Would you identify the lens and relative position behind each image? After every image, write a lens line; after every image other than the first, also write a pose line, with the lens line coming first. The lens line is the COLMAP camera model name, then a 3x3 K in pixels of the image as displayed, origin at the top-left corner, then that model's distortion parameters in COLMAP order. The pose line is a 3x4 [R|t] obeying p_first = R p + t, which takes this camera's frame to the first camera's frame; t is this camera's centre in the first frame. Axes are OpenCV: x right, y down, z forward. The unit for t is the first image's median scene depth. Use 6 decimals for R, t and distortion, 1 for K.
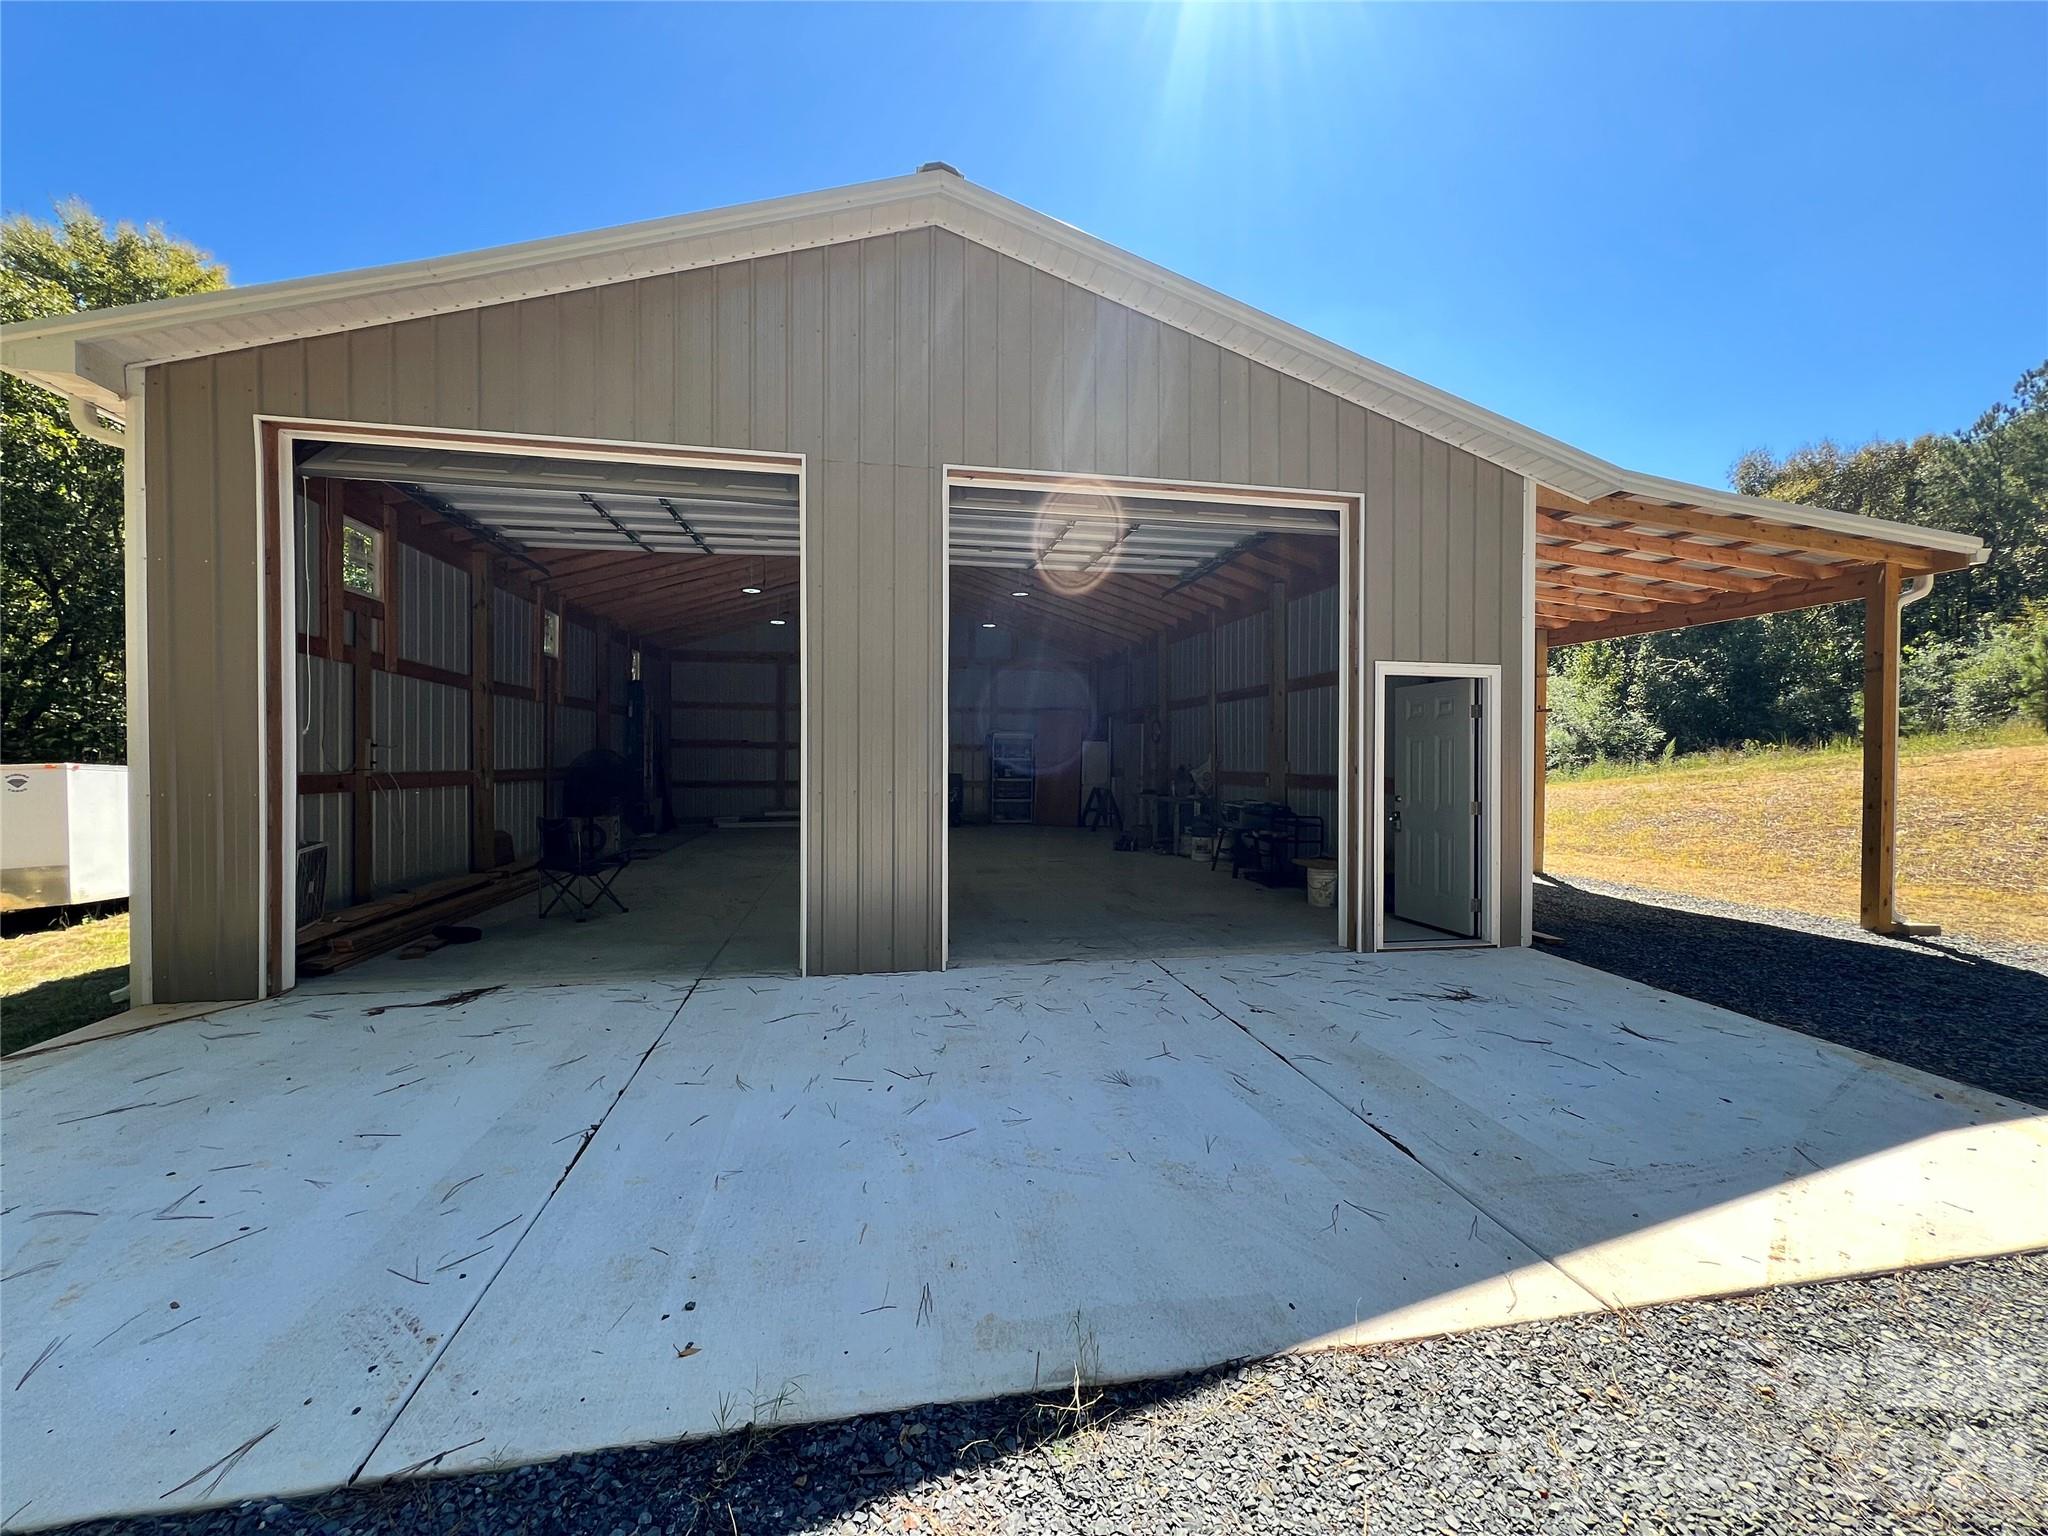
lens RADIAL K [[824.0, 0, 1024.0], [0, 824.0, 768.0], [0, 0, 1]] dist [-0.000336, -0.000135]
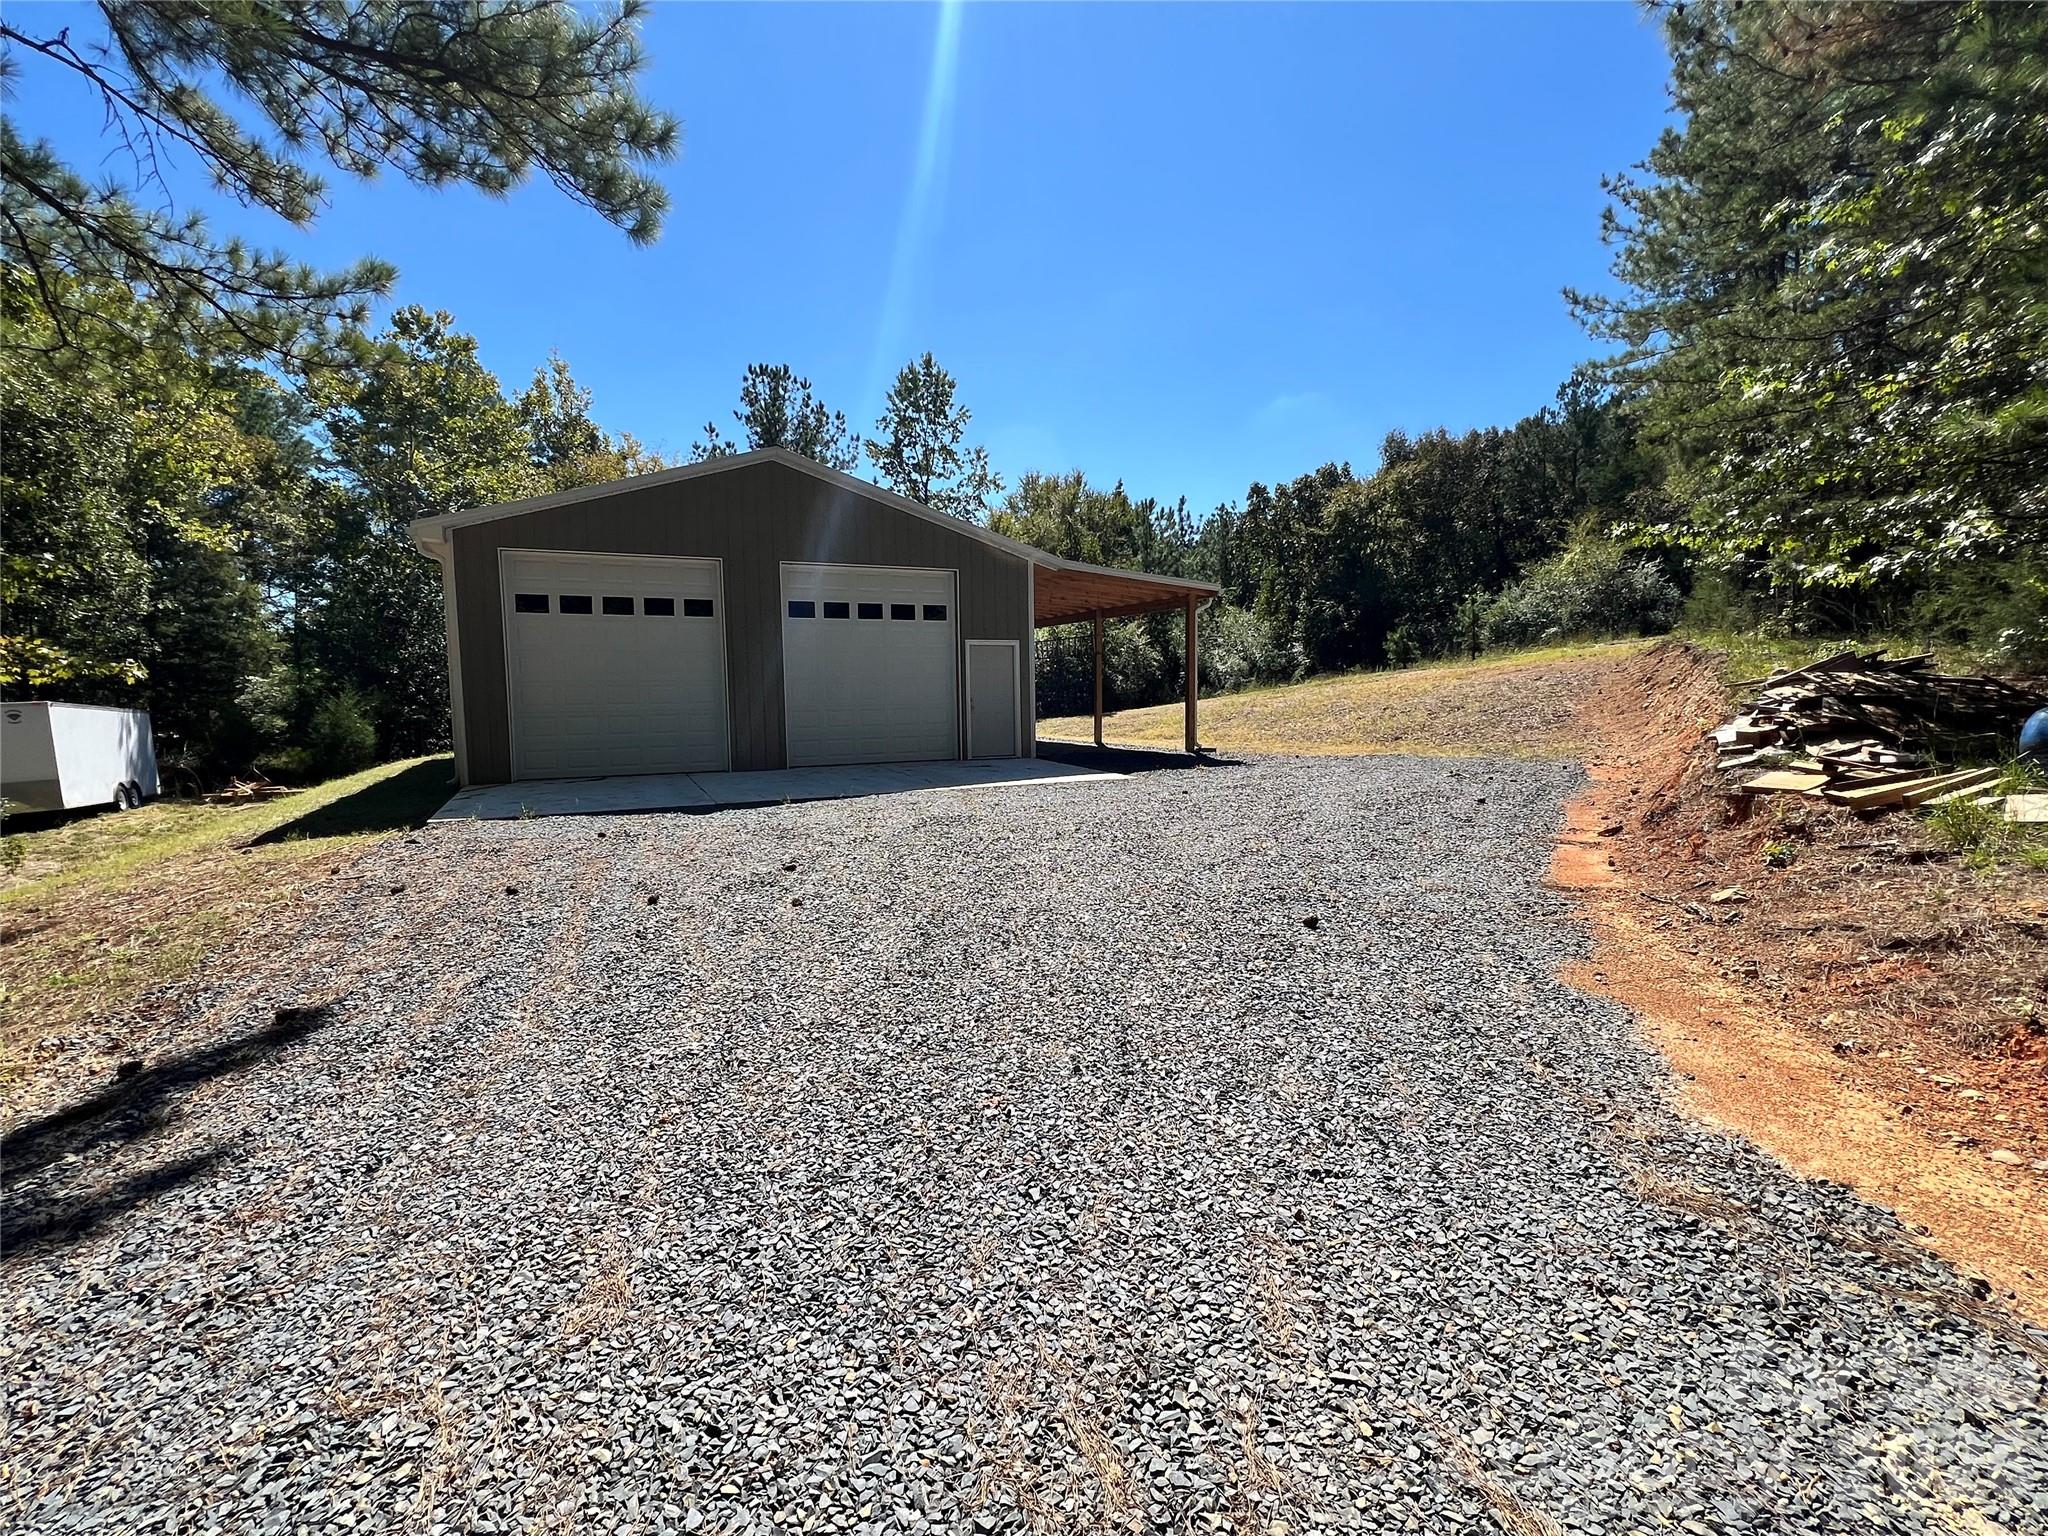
lens RADIAL K [[909.3, 0, 1024.0], [0, 909.3, 768.0], [0, 0, 1]] dist [-0.003164, -0.000177]
pose [[0.967692, -0.039198, 0.249069, -0.048585], [0.020457, 0.996791, 0.077395, 0.025896], [-0.251303, -0.069799, 0.965388, -0.976877]]
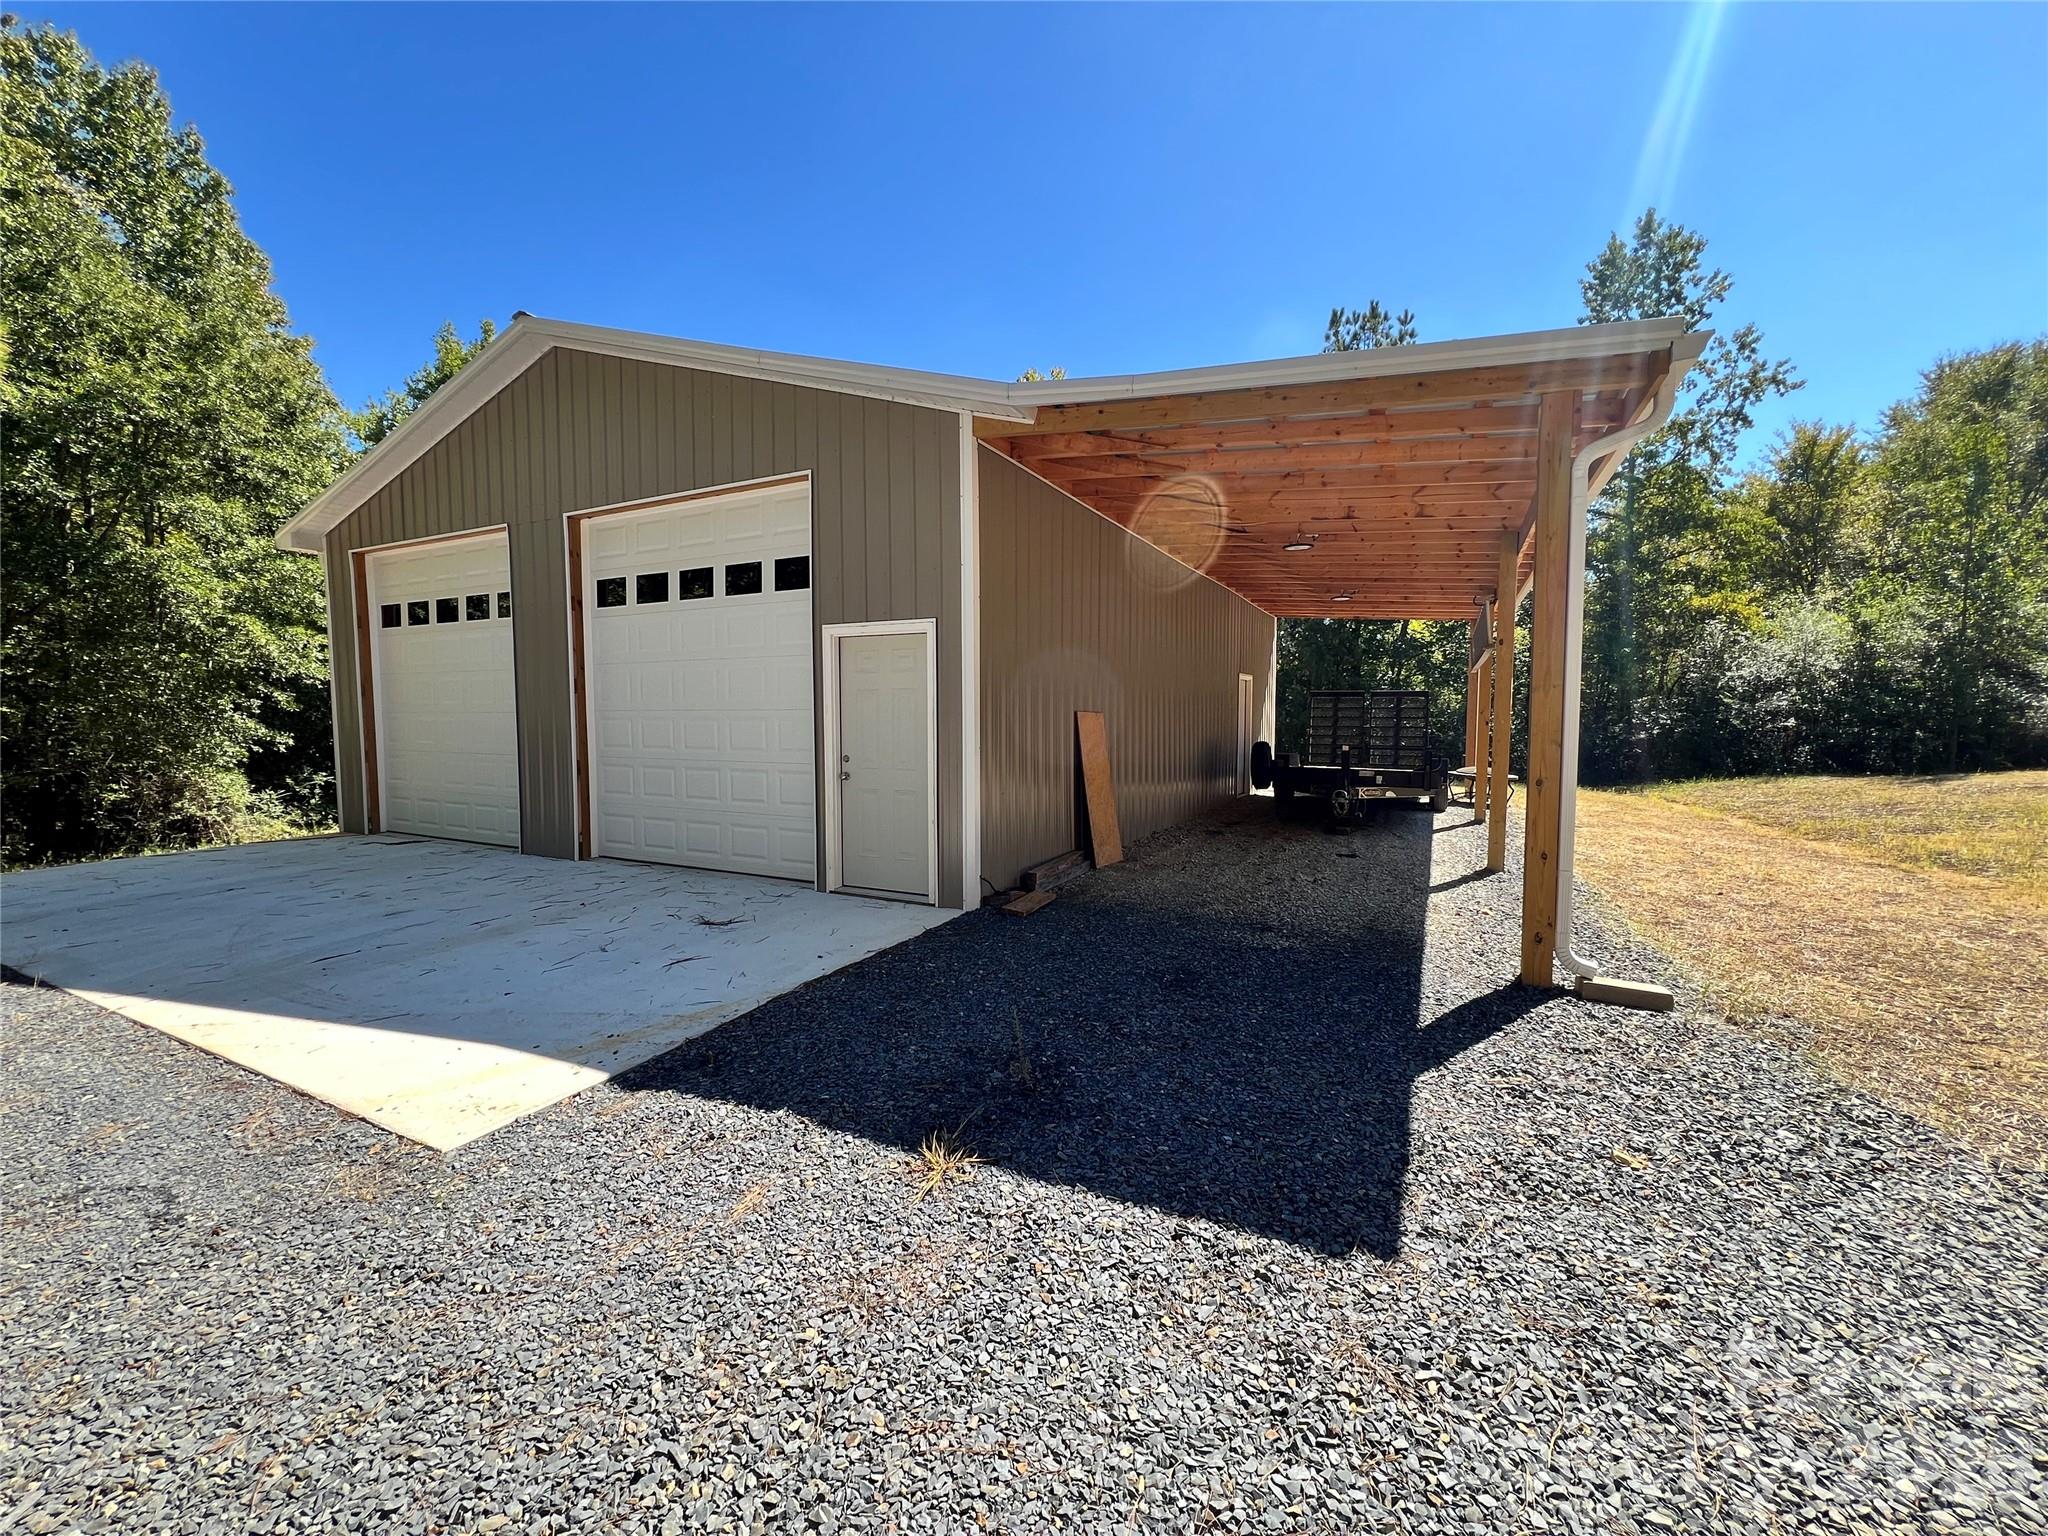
lens RADIAL K [[826.9, 0, 1021.3], [0, 826.9, 761.9], [0, 0, 1]] dist [-0.000115, -0.000225]
pose [[0.791421, 0.032512, -0.610406, 0.785785], [-0.004756, 0.998882, 0.047037, -0.001065], [0.611253, -0.034323, 0.790691, 0.180190]]
